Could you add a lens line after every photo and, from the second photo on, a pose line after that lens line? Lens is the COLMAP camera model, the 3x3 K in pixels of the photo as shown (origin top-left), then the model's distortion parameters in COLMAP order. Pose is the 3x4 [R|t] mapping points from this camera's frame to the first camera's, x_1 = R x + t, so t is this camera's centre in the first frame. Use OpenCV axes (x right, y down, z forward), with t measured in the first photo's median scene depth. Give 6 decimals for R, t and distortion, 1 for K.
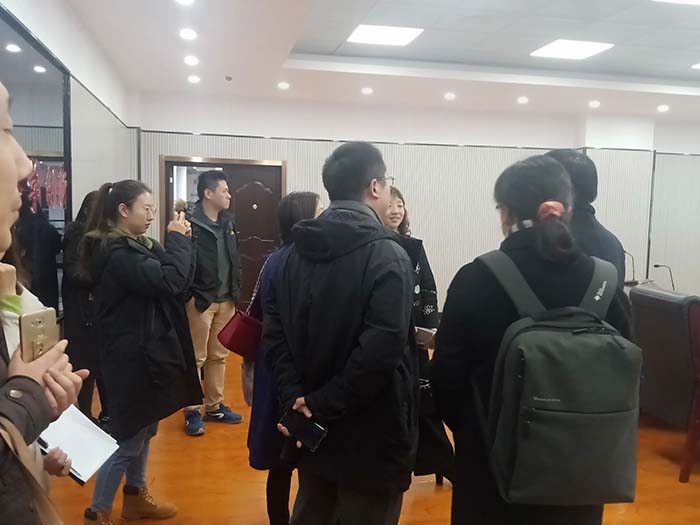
lens RADIAL K [[695.4, 0, 350.0], [0, 695.4, 262.5], [0, 0, 1]] dist [-0.015646, -0.010307]
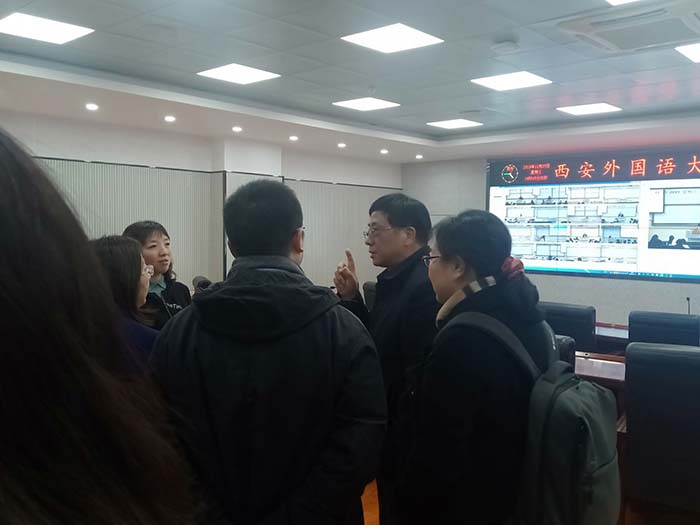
lens RADIAL K [[695.4, 0, 350.0], [0, 695.4, 262.5], [0, 0, 1]] dist [-0.015646, -0.010307]
pose [[0.804818, -0.032663, 0.592622, -0.199834], [0.044631, 0.998988, -0.005551, -0.037966], [-0.591841, 0.030916, 0.805462, 0.168318]]
